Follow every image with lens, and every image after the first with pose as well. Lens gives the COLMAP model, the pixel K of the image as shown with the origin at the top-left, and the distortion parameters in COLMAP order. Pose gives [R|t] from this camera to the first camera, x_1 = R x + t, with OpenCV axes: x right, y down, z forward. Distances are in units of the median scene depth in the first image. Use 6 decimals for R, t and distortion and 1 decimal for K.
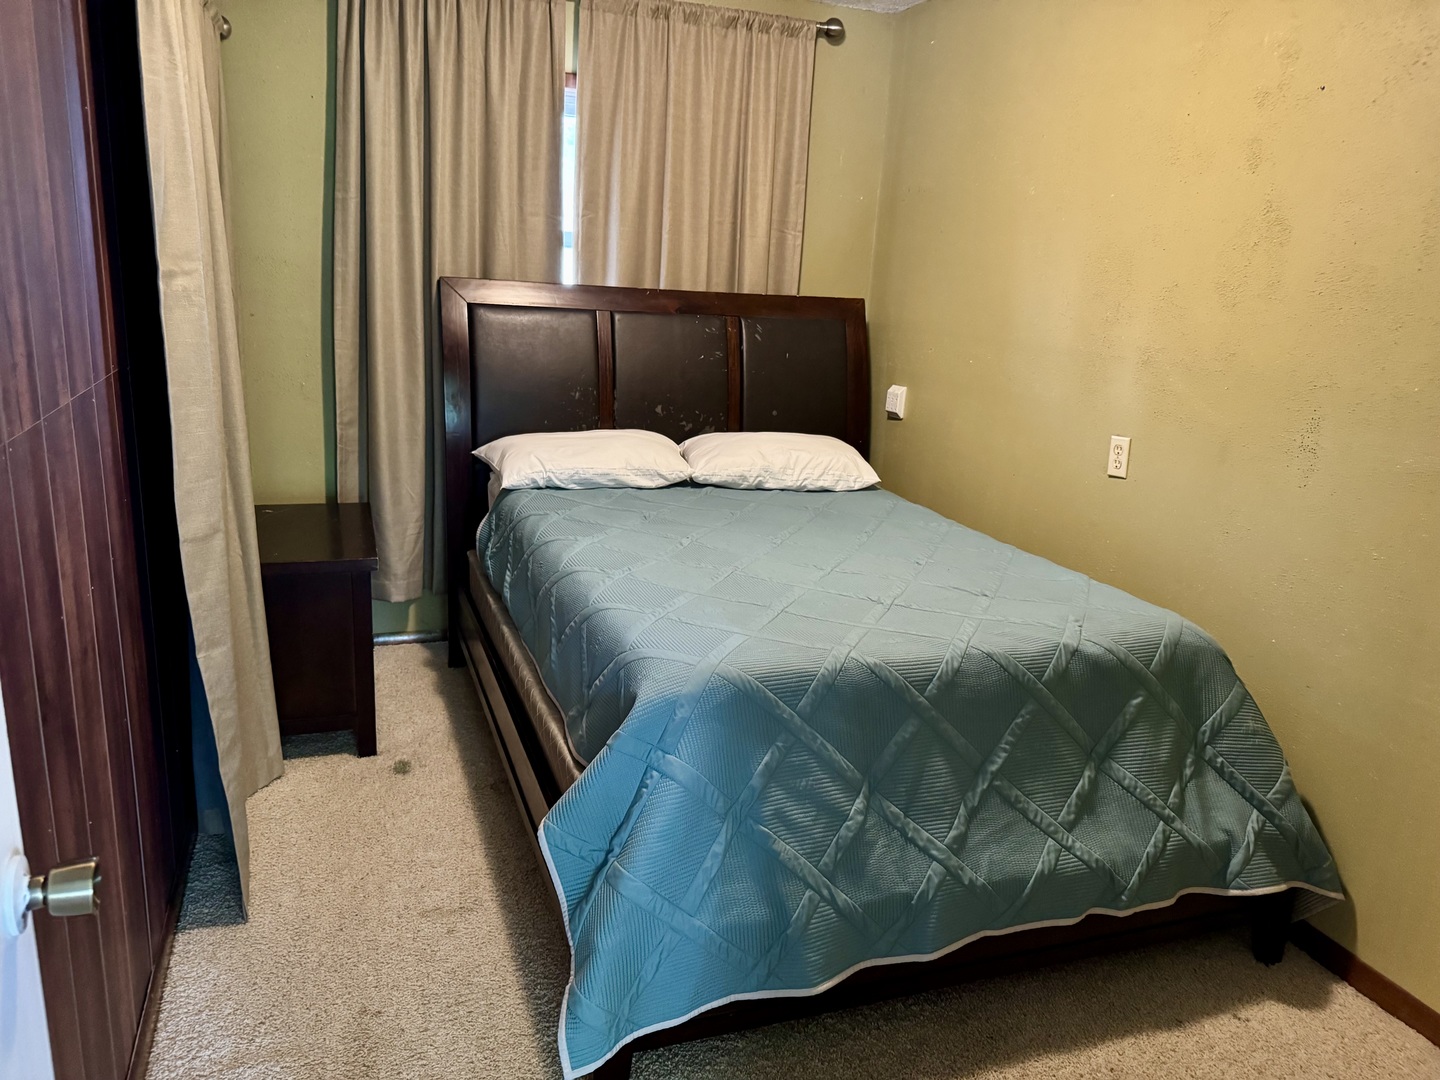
lens RADIAL K [[1014.0, 0, 724.0], [0, 1014.0, 538.6], [0, 0, 1]] dist [0.099866, -0.136646]
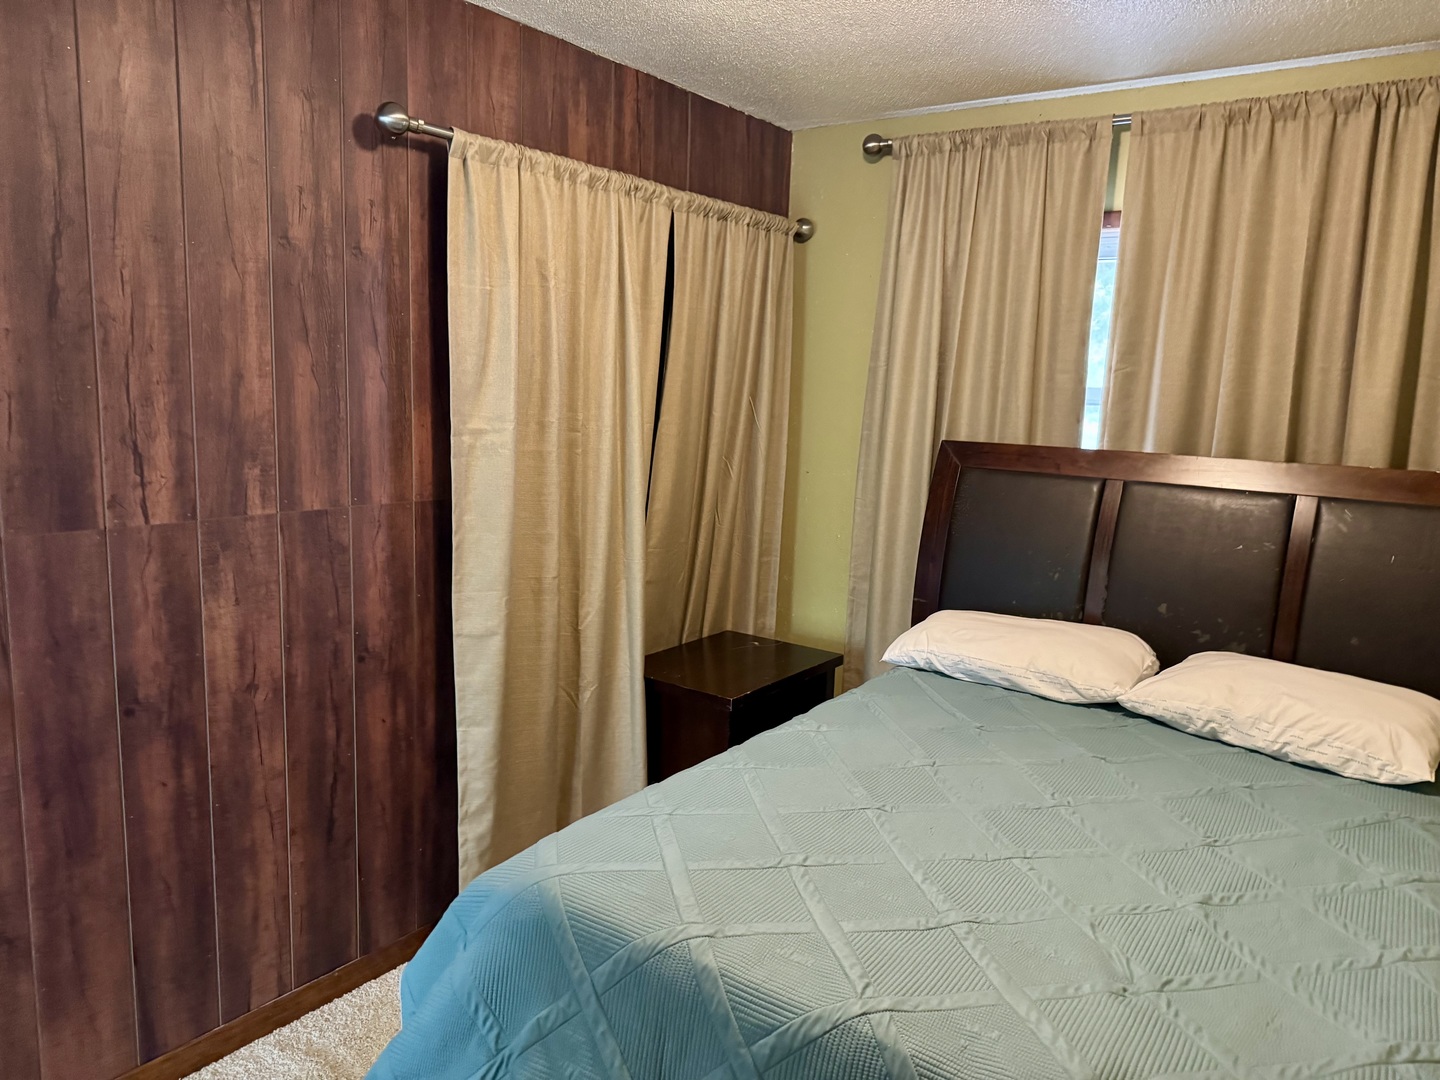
lens RADIAL K [[1014.0, 0, 724.0], [0, 1014.0, 538.6], [0, 0, 1]] dist [0.099866, -0.136646]
pose [[0.560985, 0.092094, -0.822688, 0.426752], [-0.219748, 0.974706, -0.040733, -0.083758], [0.798127, 0.203634, 0.567033, 0.325488]]
